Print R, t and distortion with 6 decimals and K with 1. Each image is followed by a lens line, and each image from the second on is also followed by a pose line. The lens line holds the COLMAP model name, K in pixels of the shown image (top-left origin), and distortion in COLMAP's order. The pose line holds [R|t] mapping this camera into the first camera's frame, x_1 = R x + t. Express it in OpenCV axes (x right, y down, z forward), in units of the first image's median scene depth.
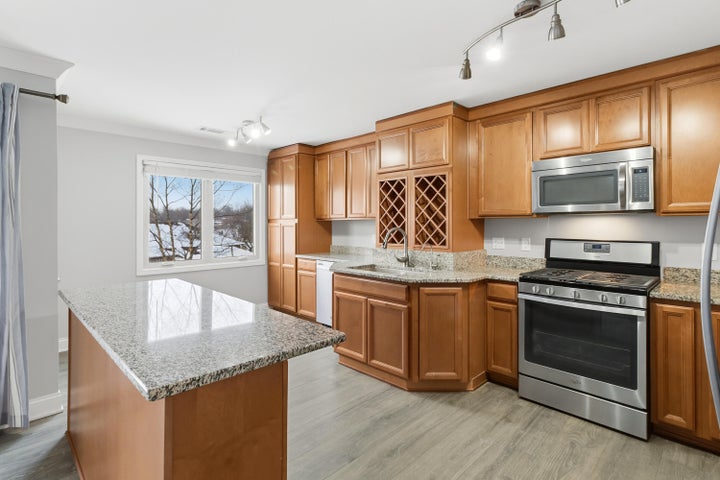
lens RADIAL K [[356.4, 0, 360.0], [0, 356.4, 223.3], [0, 0, 1]] dist [0.005865, 0.000174]
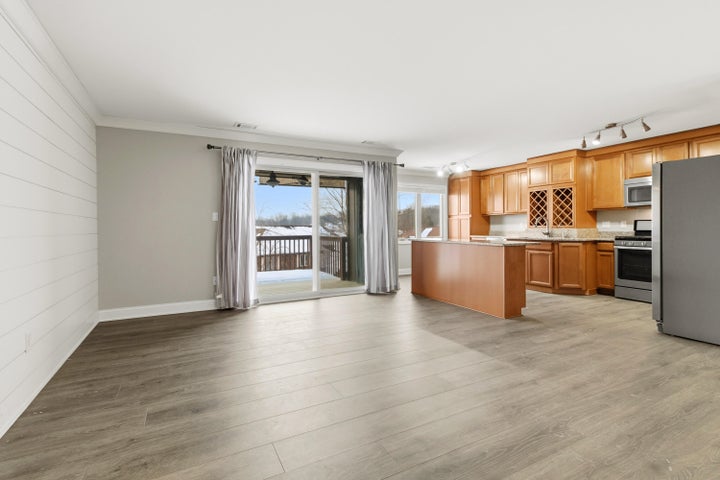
lens RADIAL K [[344.6, 0, 356.2], [0, 344.6, 228.0], [0, 0, 1]] dist [0.003196, 0.001963]
pose [[0.953519, -0.004668, -0.301297, -0.306532], [0.005053, 0.999987, 0.000496, 0.072588], [0.301291, -0.001995, 0.953530, -1.110234]]
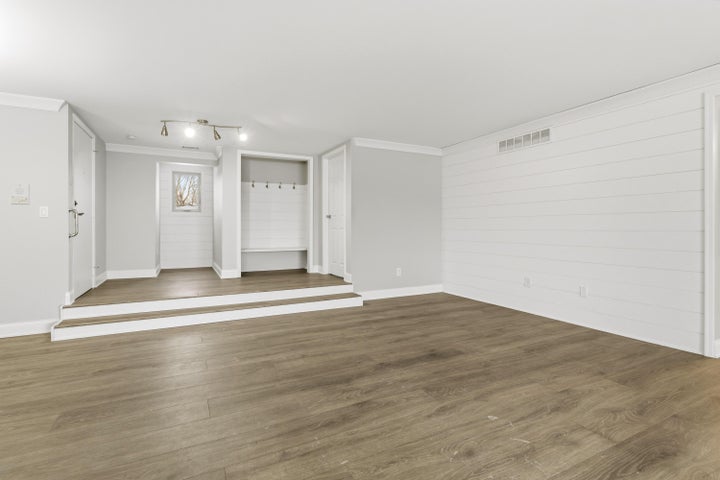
lens RADIAL K [[347.2, 0, 361.6], [0, 347.2, 226.7], [0, 0, 1]] dist [0.005283, -0.000751]
pose [[-0.951357, 0.005738, 0.308038, -0.055168], [0.004771, 0.999981, -0.003894, 0.073778], [-0.308055, -0.002235, -0.951366, 0.066303]]
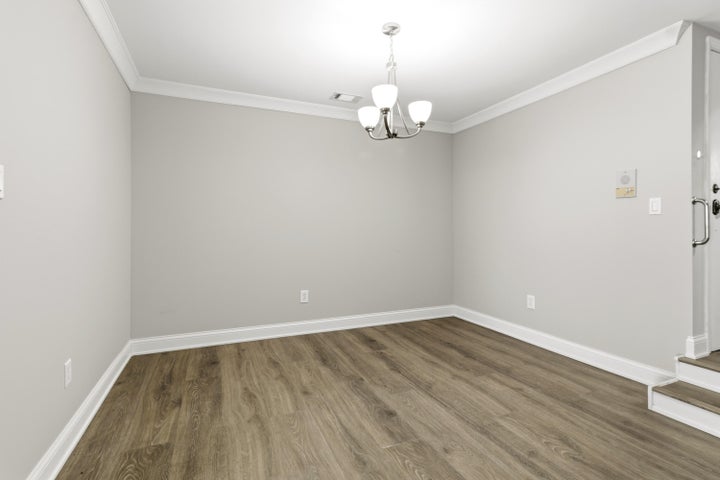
lens RADIAL K [[347.2, 0, 357.0], [0, 347.2, 231.6], [0, 0, 1]] dist [0.005283, -0.000751]
pose [[0.384885, 0.000469, 0.922964, 0.334611], [-0.001878, 0.999998, 0.000275, 0.072011], [-0.922963, -0.001839, 0.384885, -0.394347]]
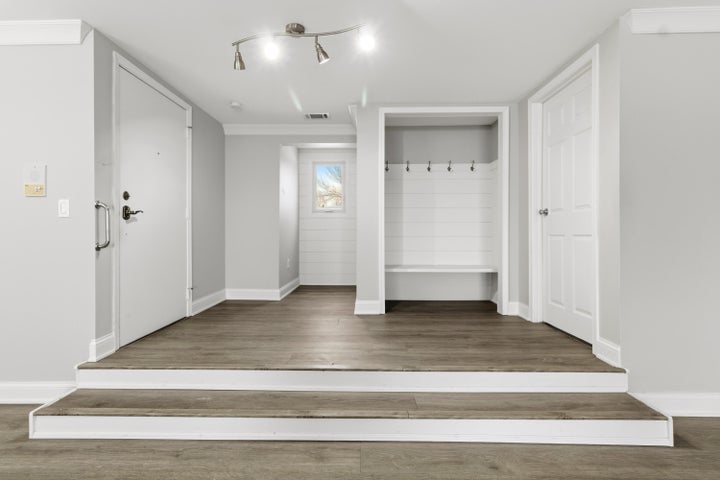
lens RADIAL K [[347.2, 0, 358.4], [0, 347.2, 230.9], [0, 0, 1]] dist [0.005283, -0.000751]
pose [[-0.687494, 0.009575, 0.726127, 0.360719], [0.003160, 0.999943, -0.010193, 0.070780], [-0.726183, -0.004713, -0.687485, -0.652603]]
